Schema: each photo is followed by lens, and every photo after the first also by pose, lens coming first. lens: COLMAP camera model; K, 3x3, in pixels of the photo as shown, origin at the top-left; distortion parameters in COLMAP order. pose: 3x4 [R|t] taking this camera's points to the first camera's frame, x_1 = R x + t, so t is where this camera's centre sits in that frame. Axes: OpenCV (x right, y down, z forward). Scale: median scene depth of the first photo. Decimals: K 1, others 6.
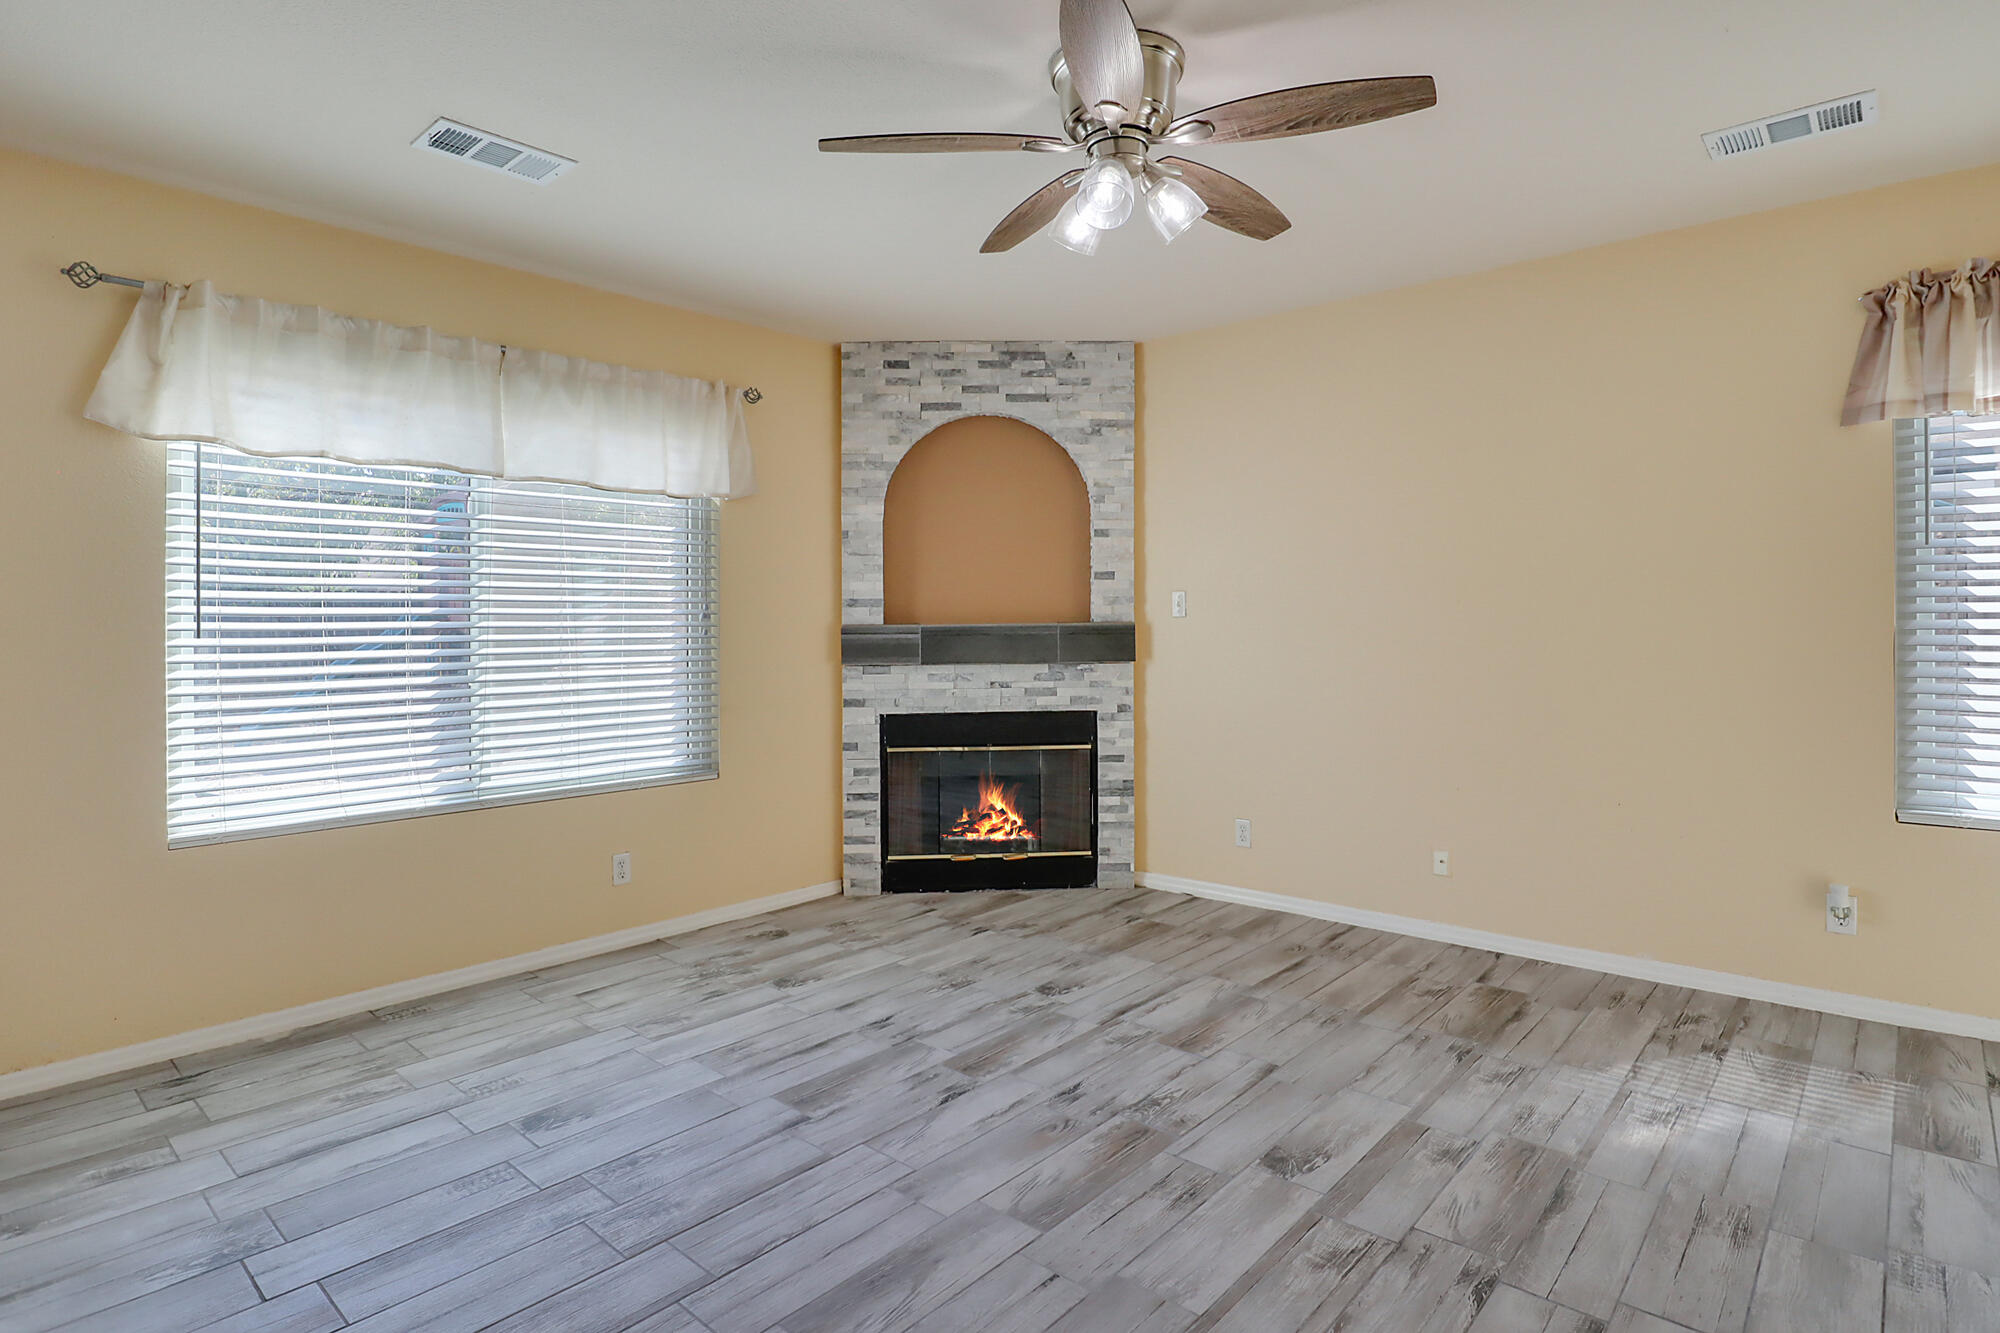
lens RADIAL K [[1028.1, 0, 1001.8], [0, 1028.1, 626.7], [0, 0, 1]] dist [-0.040097, 0.009686]
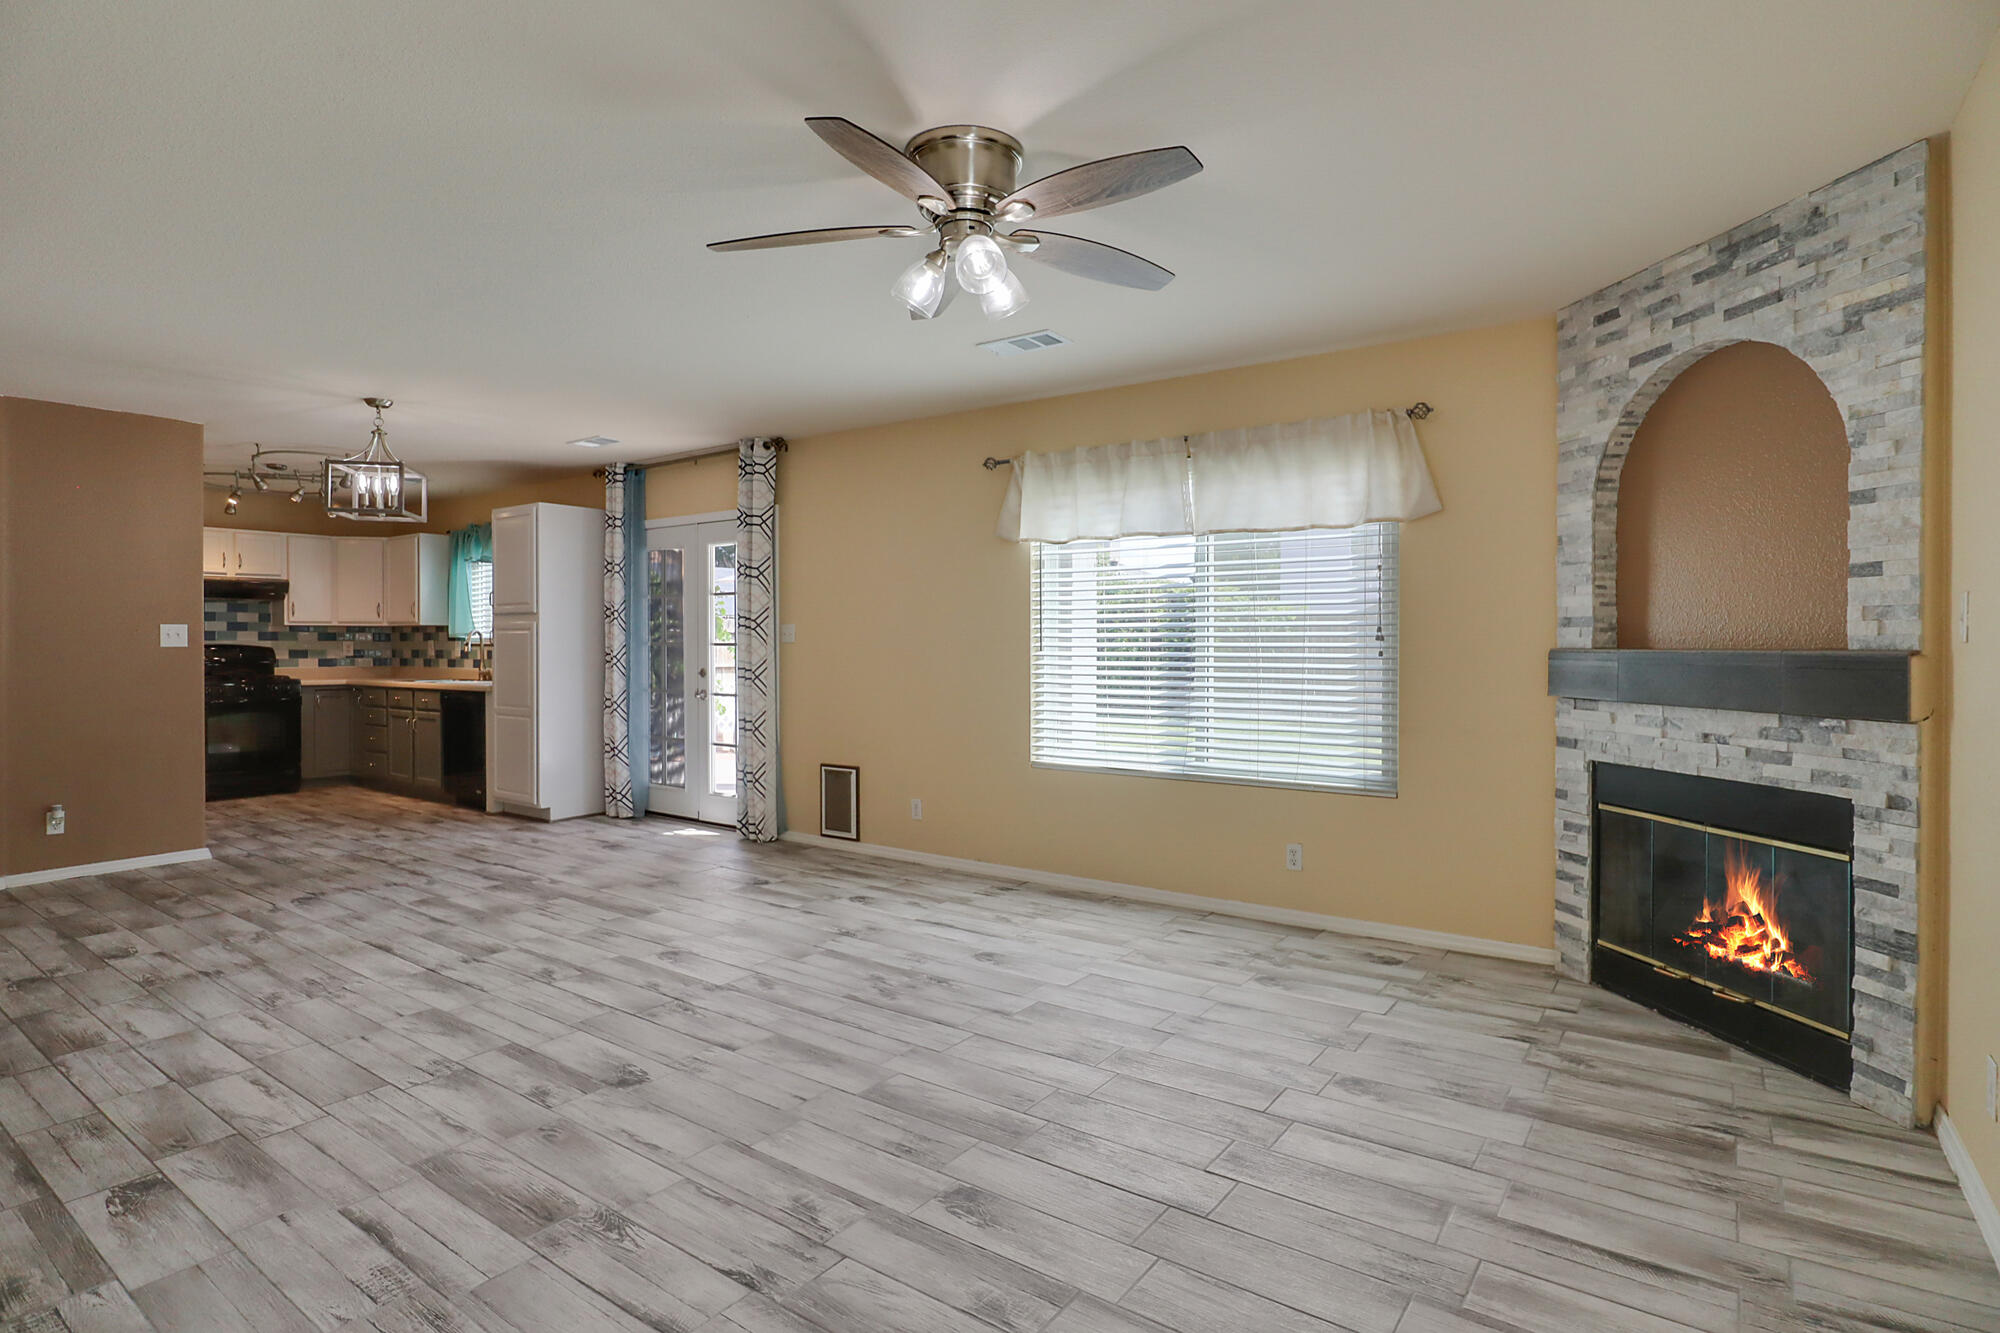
lens RADIAL K [[1028.1, 0, 990.8], [0, 1028.1, 633.7], [0, 0, 1]] dist [-0.040097, 0.009686]
pose [[0.093560, -0.001097, -0.995613, 0.744913], [-0.004516, 0.999989, -0.001526, -0.011734], [0.995603, 0.004639, 0.093554, 0.547545]]
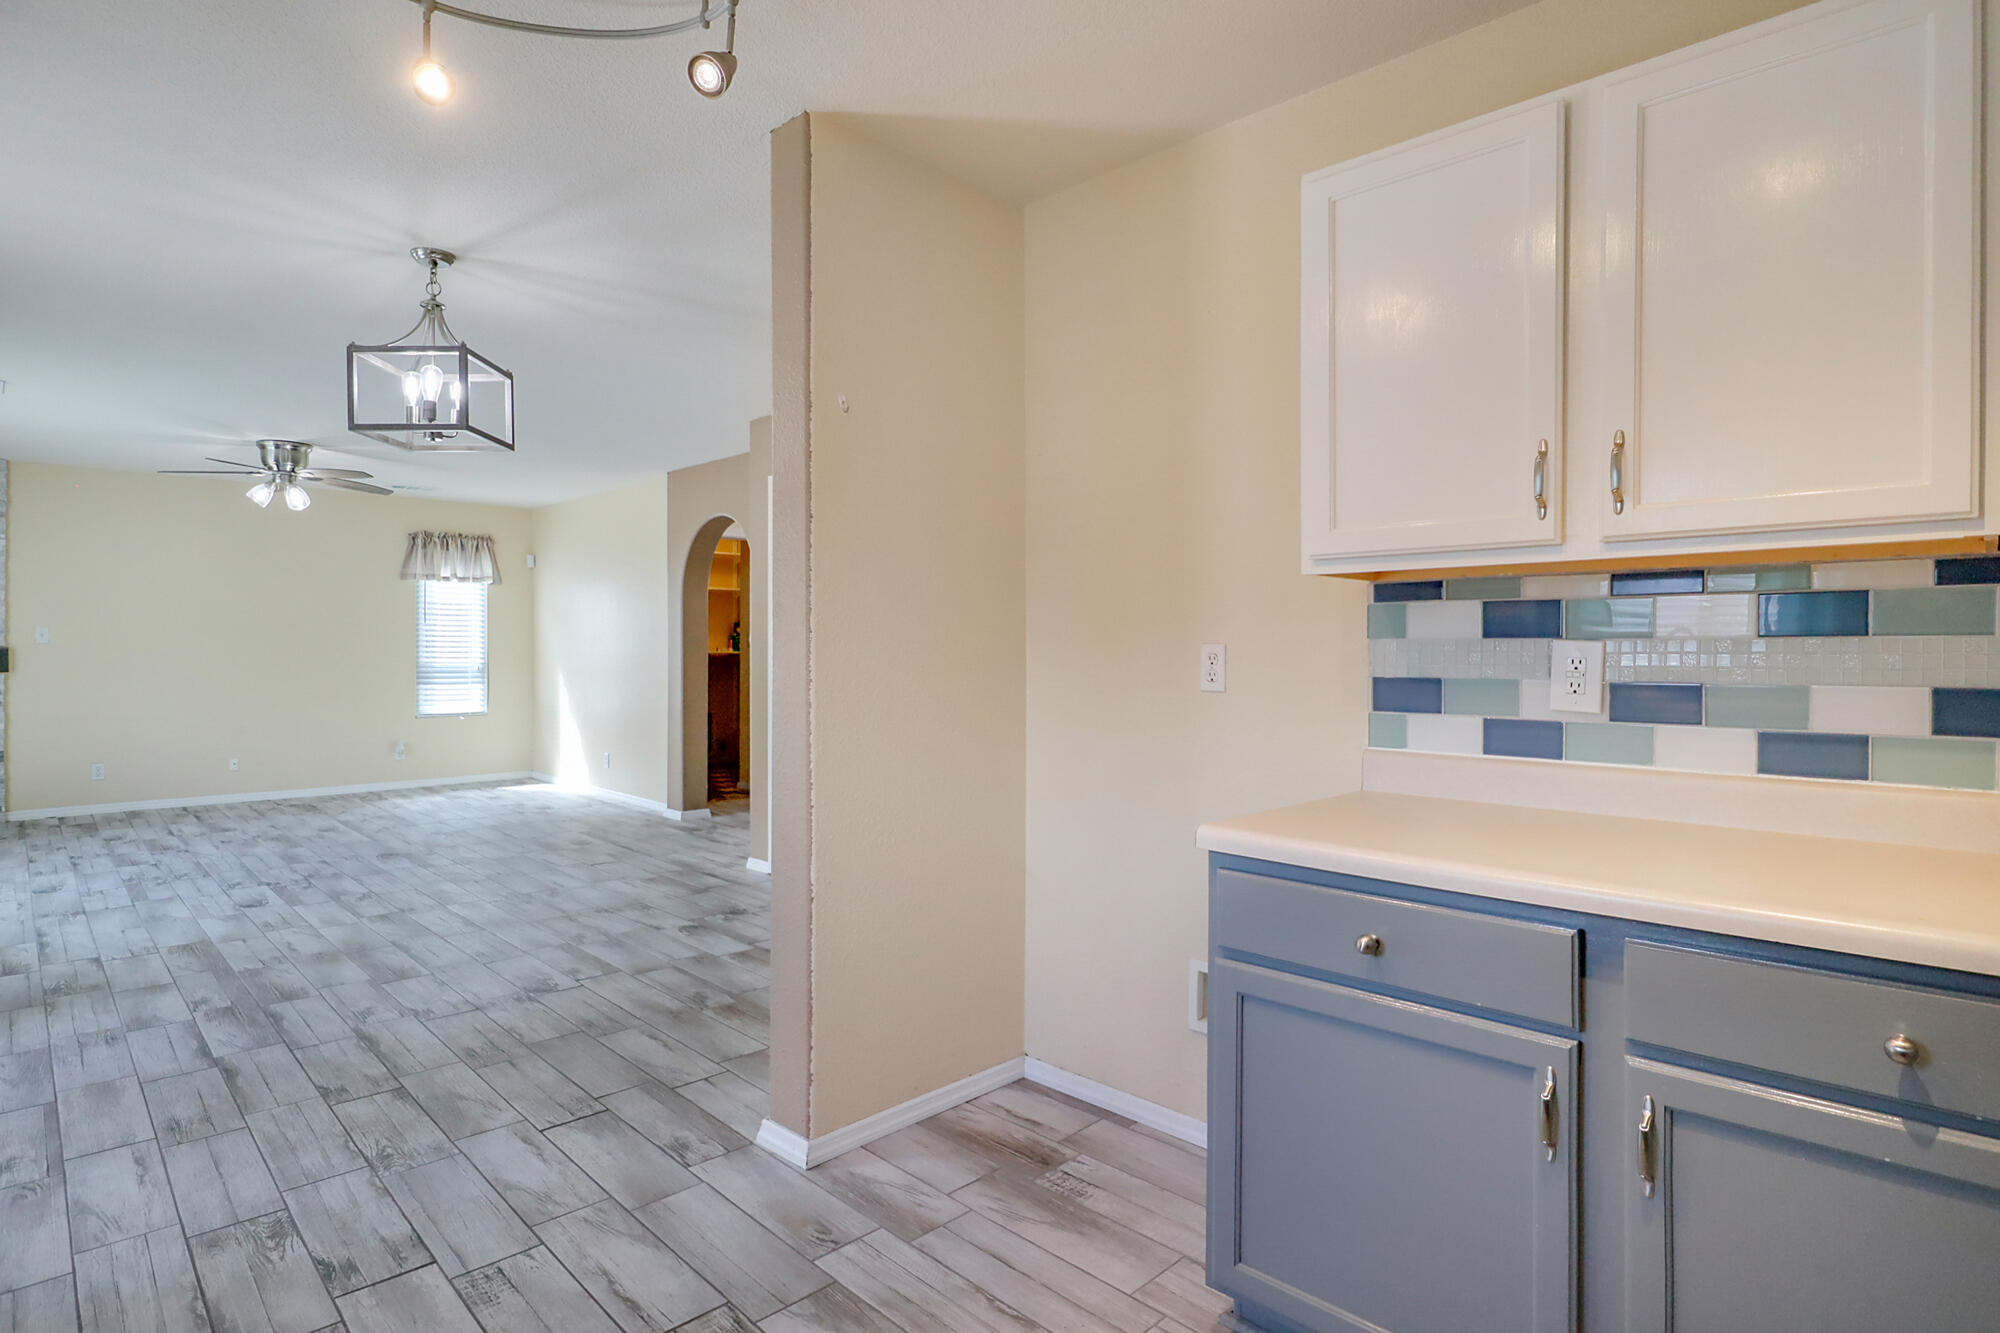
lens RADIAL K [[1028.1, 0, 974.4], [0, 1028.1, 640.3], [0, 0, 1]] dist [-0.040097, 0.009686]
pose [[0.072492, 0.014222, 0.997268, -1.494176], [0.002747, 0.999892, -0.014460, 0.013346], [-0.997365, 0.003787, 0.072445, -0.648253]]
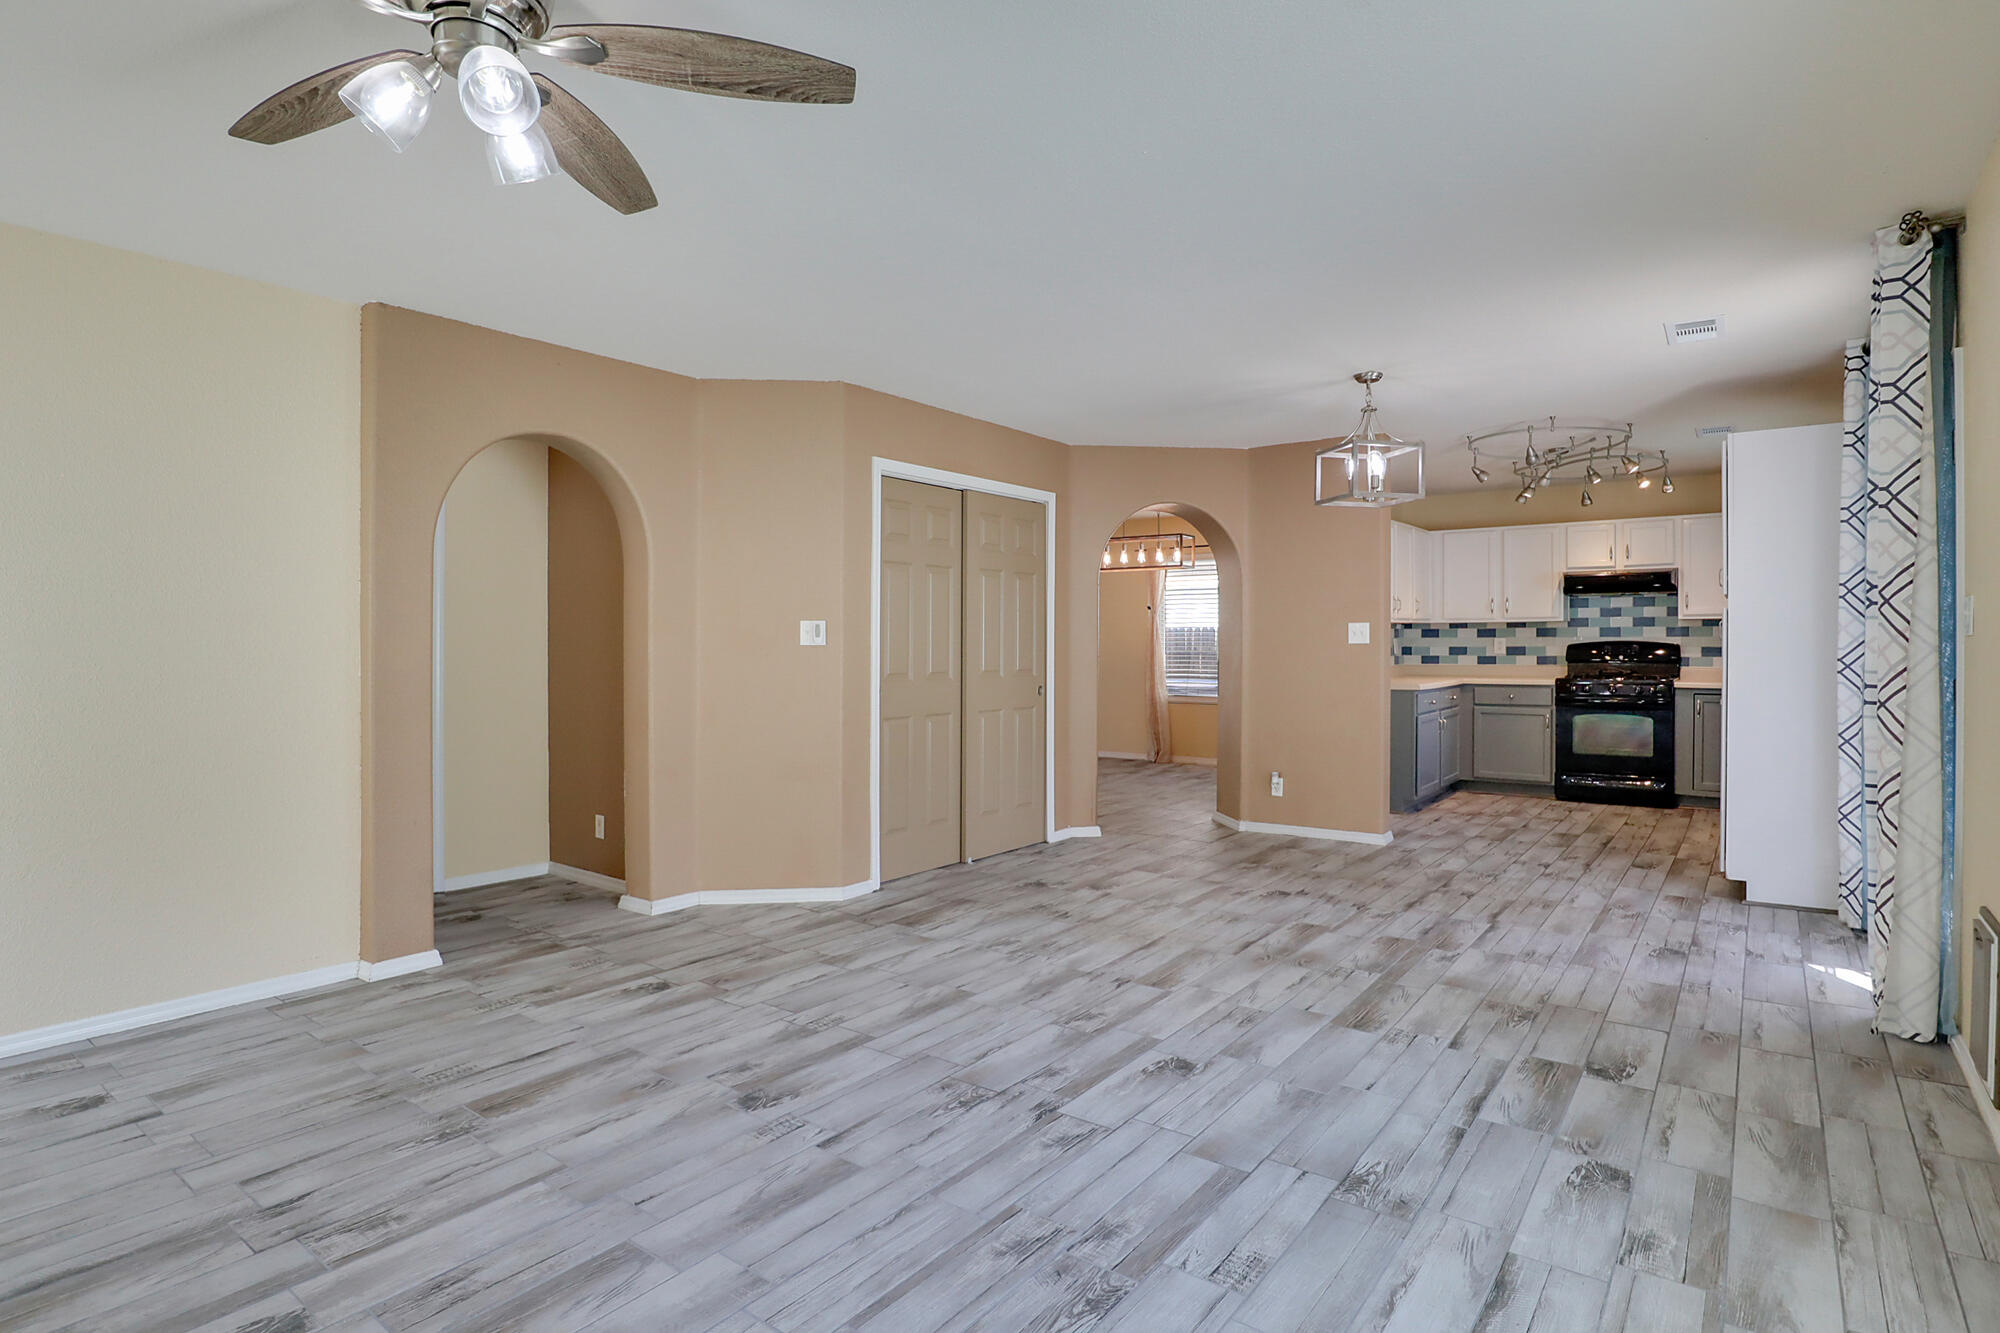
lens RADIAL K [[1028.1, 0, 1003.4], [0, 1028.1, 637.9], [0, 0, 1]] dist [-0.040097, 0.009686]
pose [[-0.996892, 0.008684, -0.078300, -0.138737], [0.008405, 0.999957, 0.003897, -0.009134], [0.078331, 0.003227, -0.996922, 1.074039]]
